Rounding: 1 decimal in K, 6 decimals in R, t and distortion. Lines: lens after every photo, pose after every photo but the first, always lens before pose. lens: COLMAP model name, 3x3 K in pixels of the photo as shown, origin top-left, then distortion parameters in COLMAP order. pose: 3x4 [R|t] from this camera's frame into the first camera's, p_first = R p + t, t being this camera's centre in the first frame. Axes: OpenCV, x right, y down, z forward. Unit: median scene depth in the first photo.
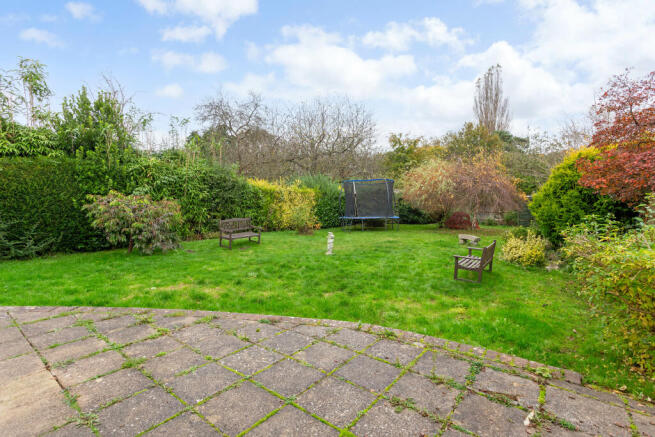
lens RADIAL K [[327.1, 0, 328.1], [0, 327.1, 219.5], [0, 0, 1]] dist [-0.004609, 0.000034]
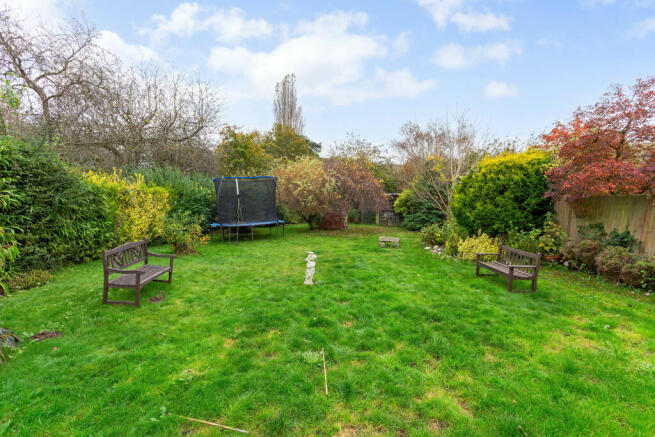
lens RADIAL K [[327.1, 0, 327.4], [0, 327.1, 212.9], [0, 0, 1]] dist [-0.004609, 0.000034]
pose [[0.790448, -0.037381, 0.611388, -0.224543], [0.046182, 0.998932, 0.001368, -0.024910], [-0.610786, 0.027153, 0.791330, 0.248600]]
